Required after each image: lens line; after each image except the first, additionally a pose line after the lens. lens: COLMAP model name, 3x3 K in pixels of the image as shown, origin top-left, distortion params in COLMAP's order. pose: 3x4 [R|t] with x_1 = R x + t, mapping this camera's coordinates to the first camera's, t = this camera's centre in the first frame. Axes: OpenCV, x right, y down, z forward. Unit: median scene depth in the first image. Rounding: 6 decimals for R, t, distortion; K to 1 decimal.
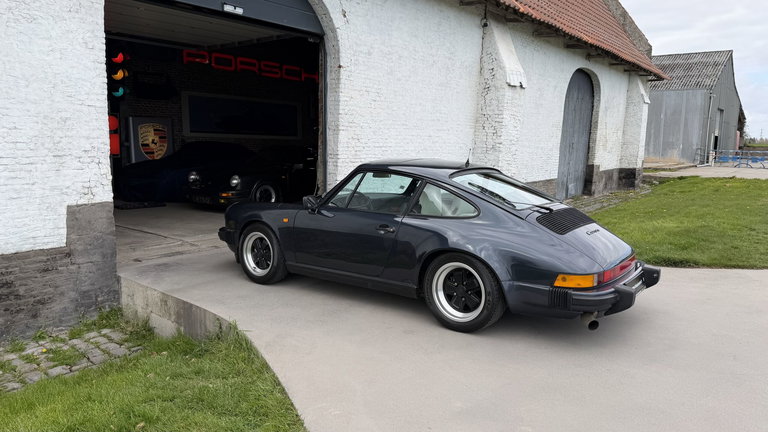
lens RADIAL K [[533.0, 0, 384.0], [0, 533.0, 216.0], [0, 0, 1]] dist [0.041019, -0.064392]
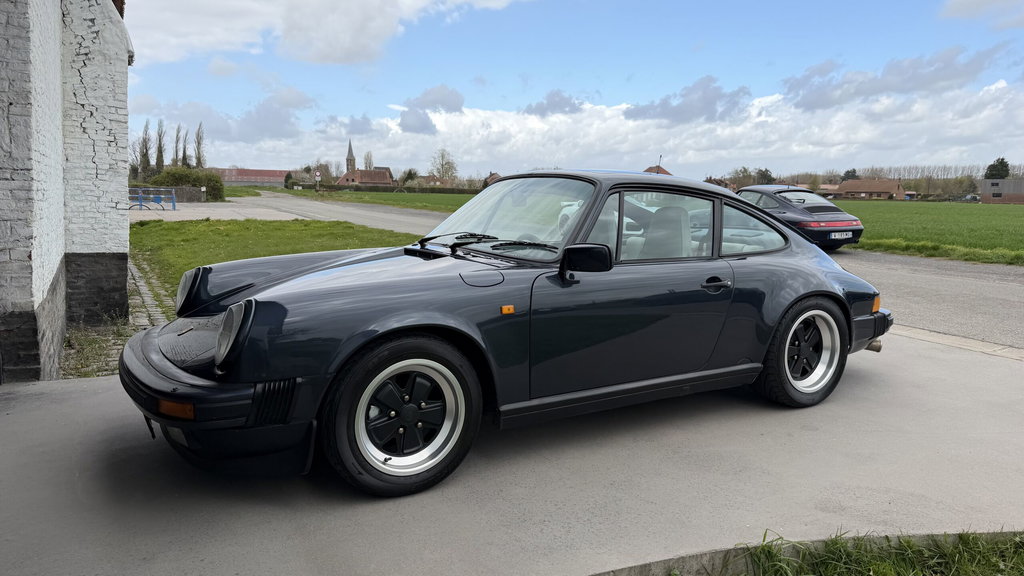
lens RADIAL K [[710.7, 0, 512.0], [0, 710.7, 288.0], [0, 0, 1]] dist [0.041019, -0.064392]
pose [[0.362497, -0.126143, 0.923409, -0.590692], [0.114743, 0.989301, 0.090100, -0.051000], [-0.924895, 0.073293, 0.373093, 0.661476]]
